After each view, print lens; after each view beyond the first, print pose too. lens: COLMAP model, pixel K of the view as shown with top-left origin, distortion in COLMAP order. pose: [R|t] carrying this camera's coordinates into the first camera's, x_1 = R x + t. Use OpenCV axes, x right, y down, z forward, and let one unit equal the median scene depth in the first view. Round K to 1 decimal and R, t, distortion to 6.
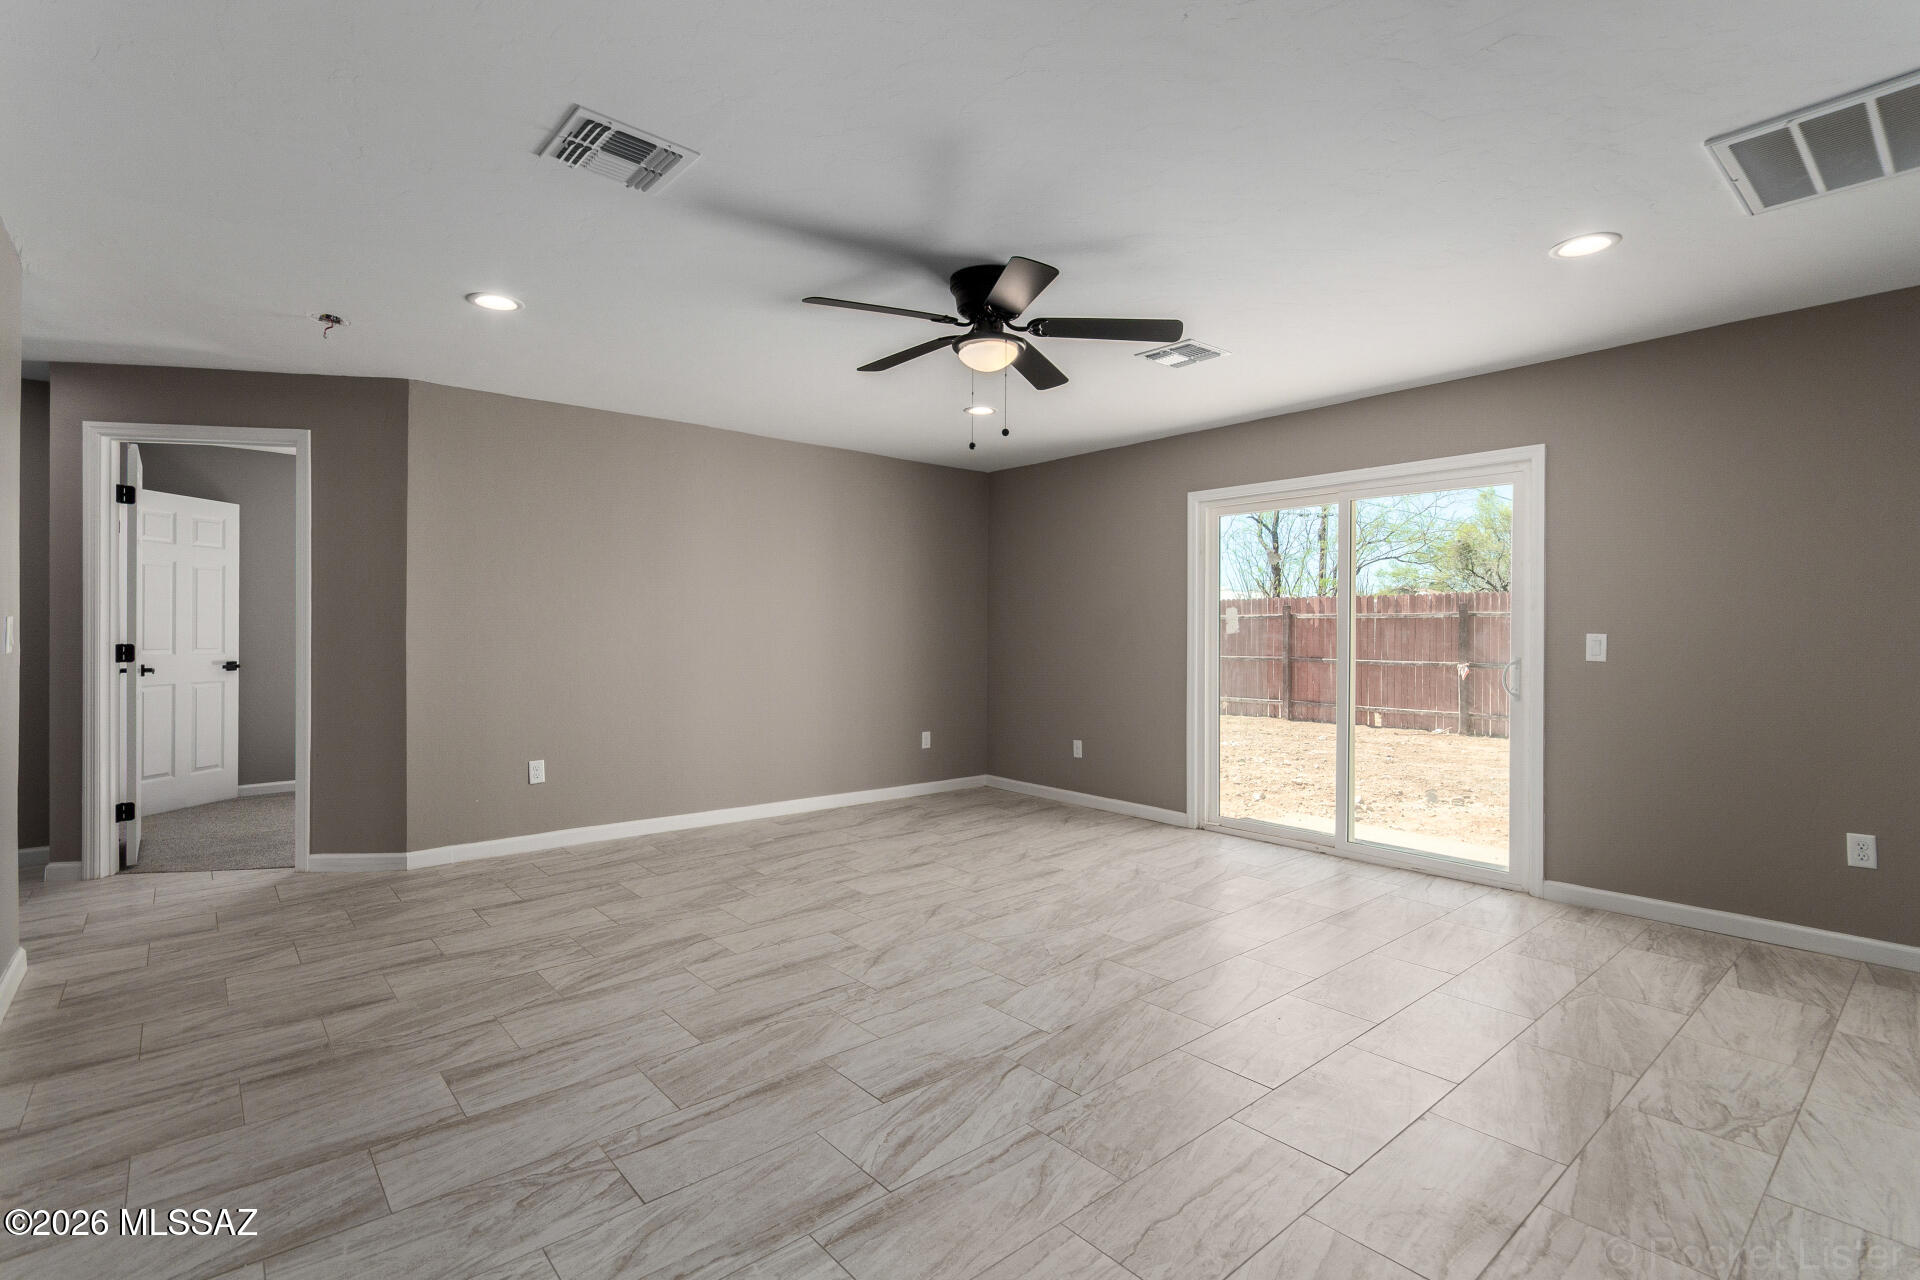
lens RADIAL K [[895.7, 0, 976.1], [0, 895.7, 632.4], [0, 0, 1]] dist [0.003481, 0.000948]
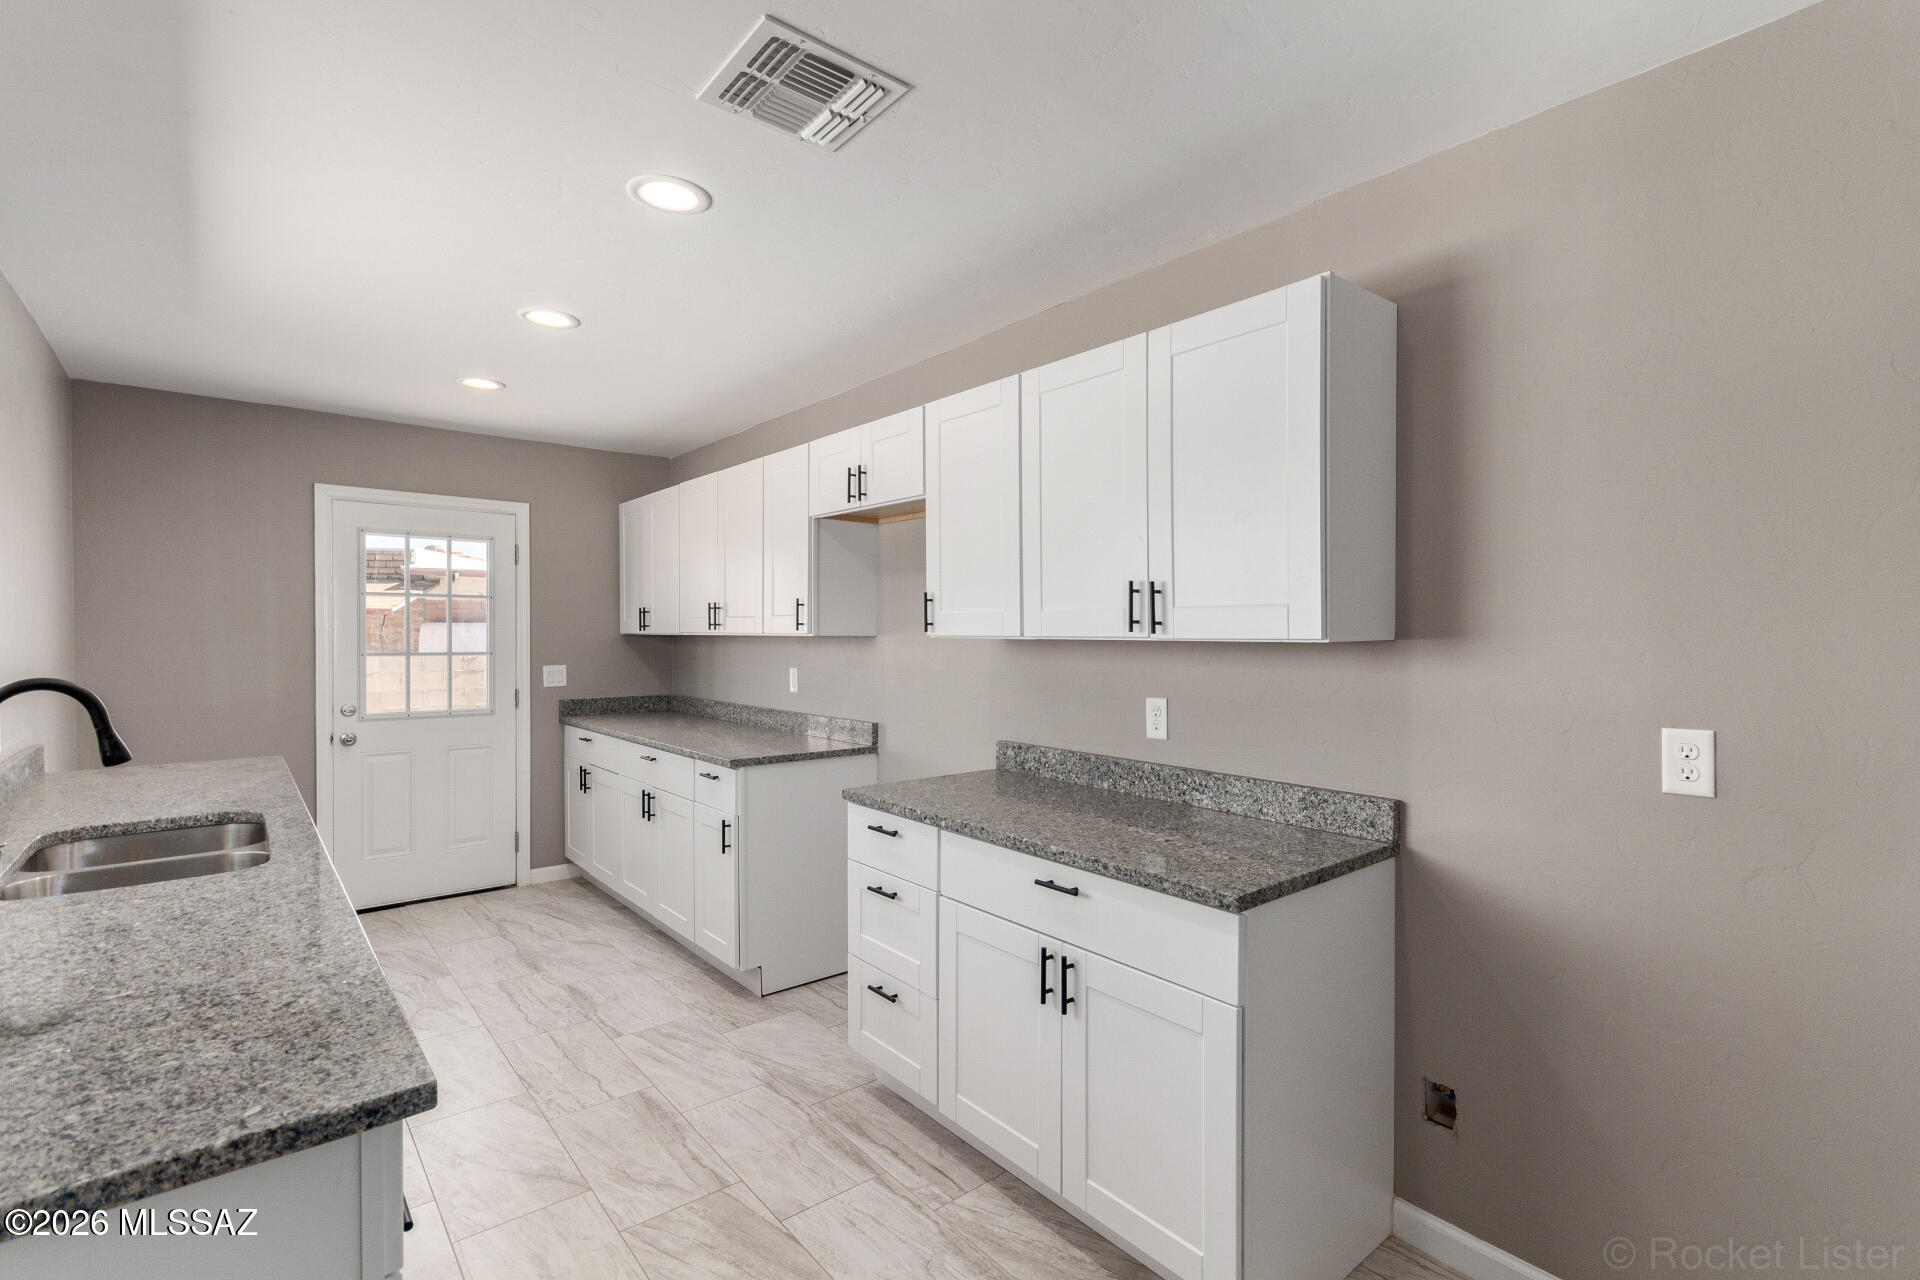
lens RADIAL K [[895.7, 0, 984.0], [0, 895.7, 646.2], [0, 0, 1]] dist [0.003481, 0.000948]
pose [[-0.021150, 0.011937, -0.999705, 1.062287], [-0.011110, 0.999864, 0.012174, -0.056462], [0.999715, 0.011364, -0.021015, 0.786412]]
